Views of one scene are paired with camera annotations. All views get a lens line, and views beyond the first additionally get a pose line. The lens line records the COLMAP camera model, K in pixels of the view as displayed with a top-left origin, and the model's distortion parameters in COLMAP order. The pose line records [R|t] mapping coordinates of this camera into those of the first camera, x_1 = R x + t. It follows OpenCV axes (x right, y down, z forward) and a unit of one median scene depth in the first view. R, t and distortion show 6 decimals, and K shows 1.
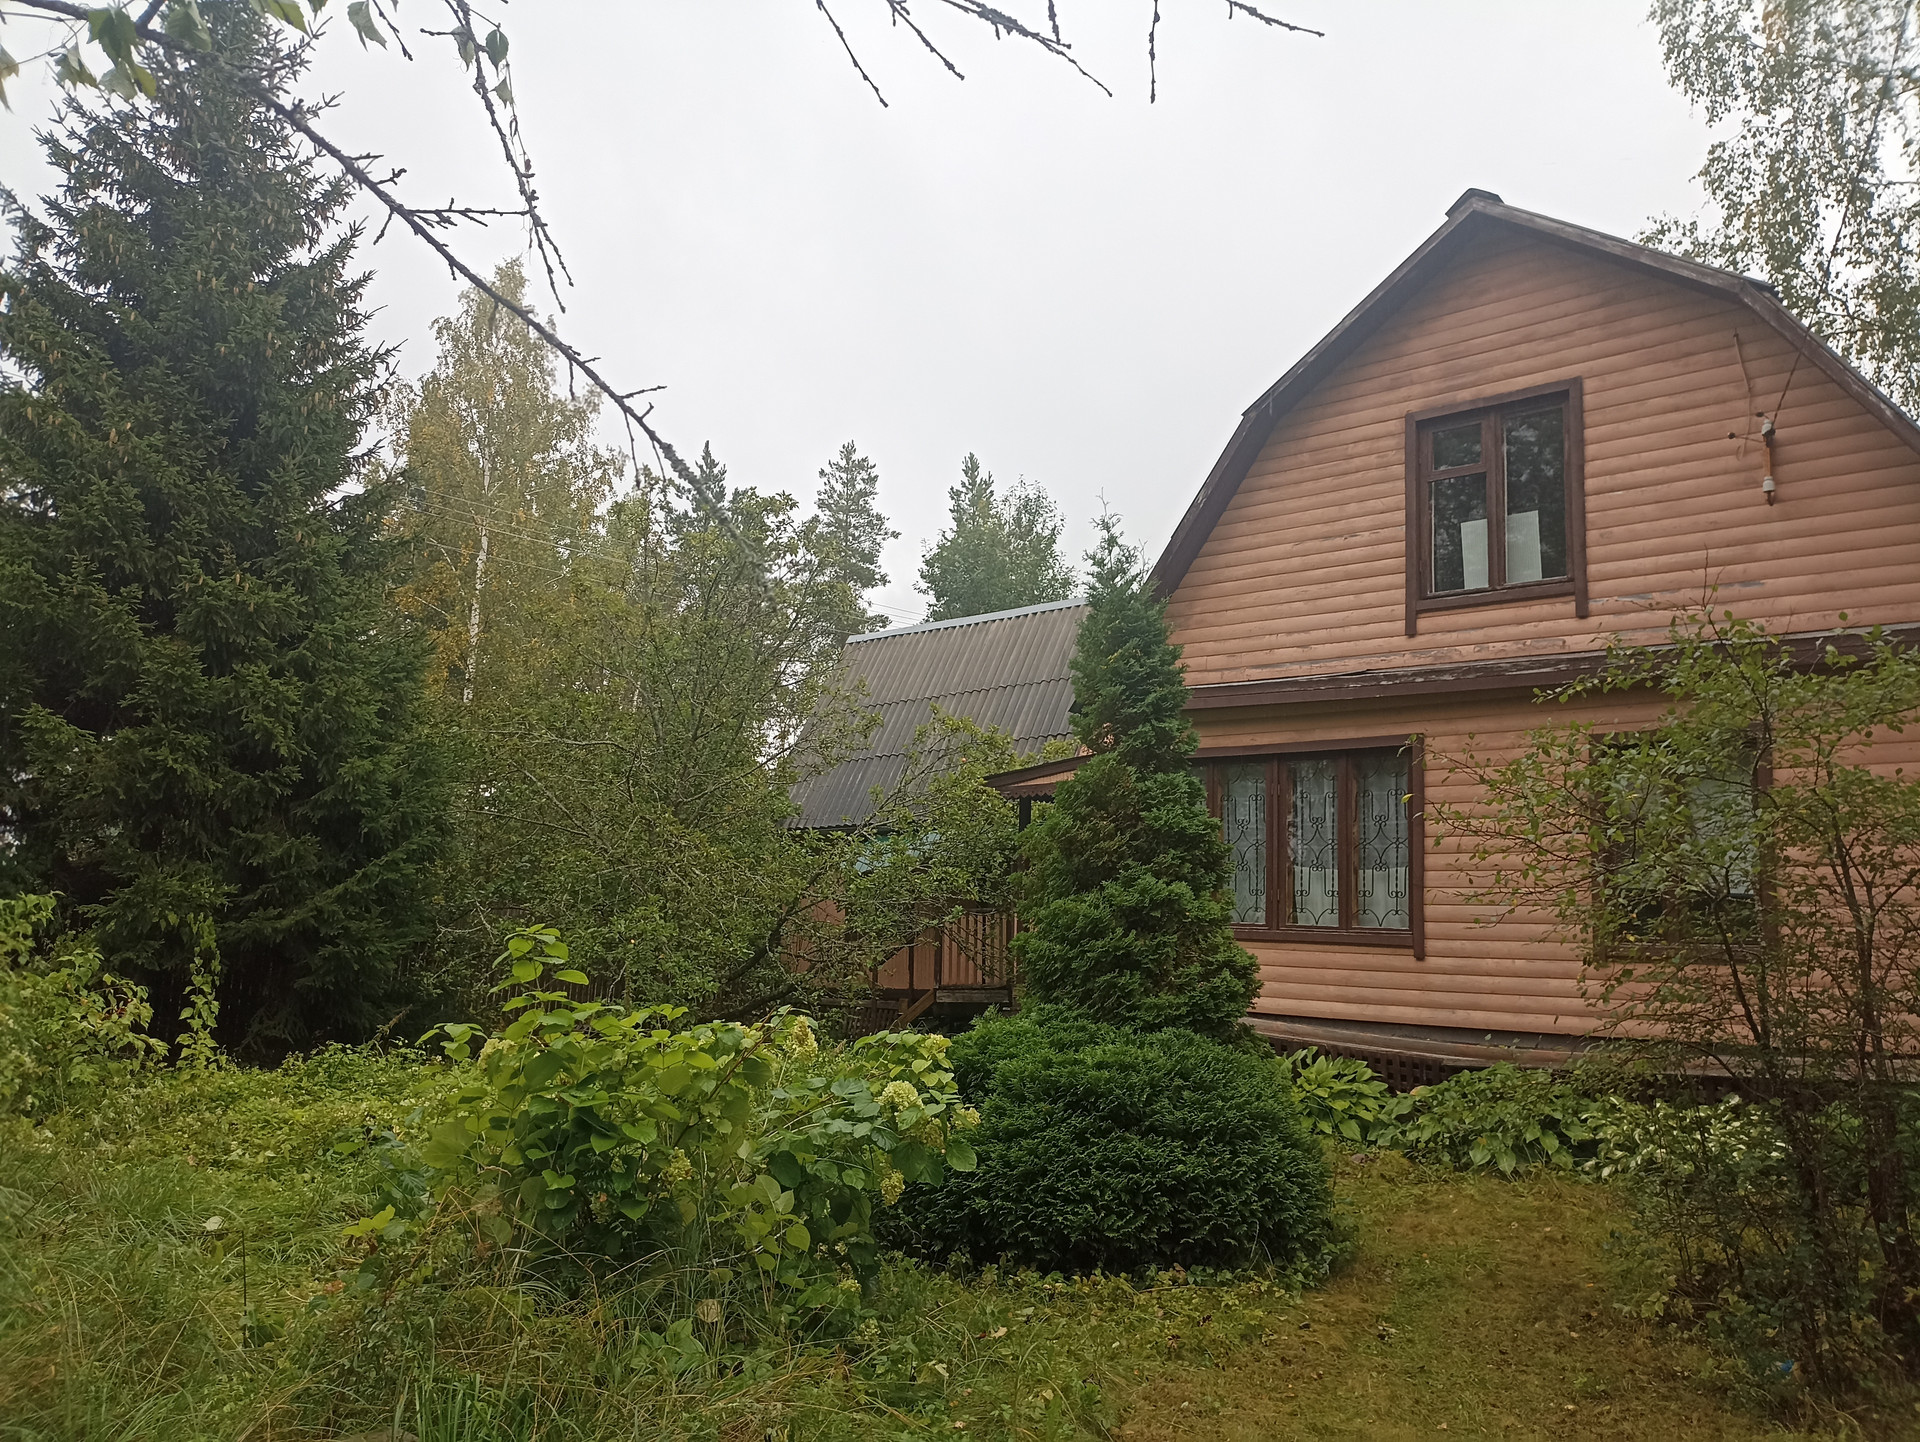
lens RADIAL K [[1433.5, 0, 965.0], [0, 1433.5, 716.6], [0, 0, 1]] dist [0.060262, -0.051979]
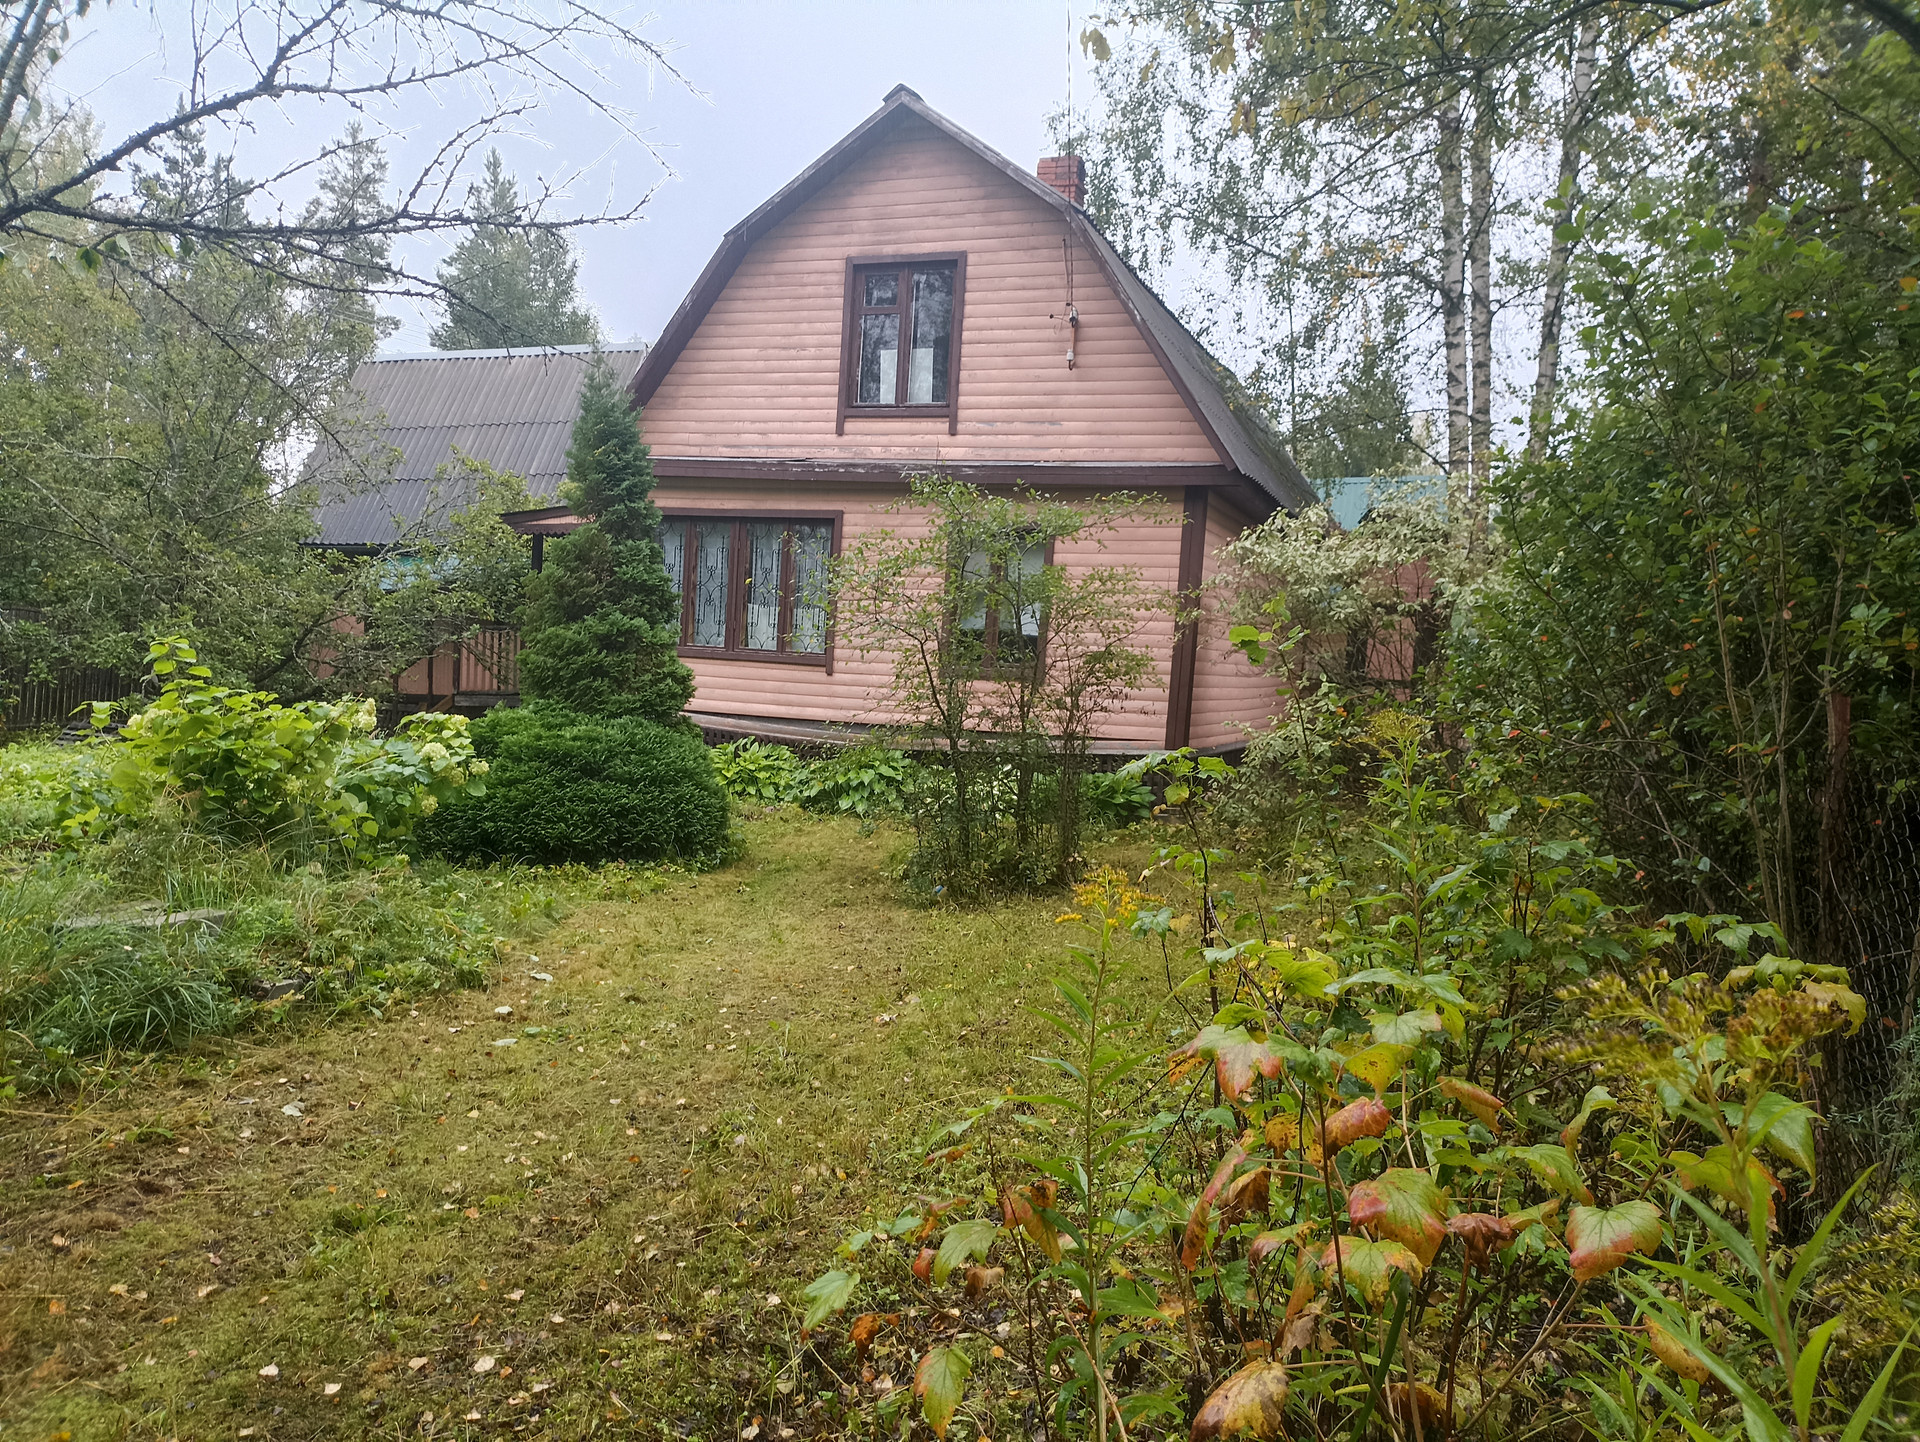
lens RADIAL K [[1433.5, 0, 965.0], [0, 1433.5, 716.6], [0, 0, 1]] dist [0.060262, -0.051979]
pose [[0.948417, 0.011080, 0.316833, 0.002525], [-0.072480, 0.980498, 0.182674, -0.060414], [-0.308631, -0.196215, 0.930724, -0.373386]]
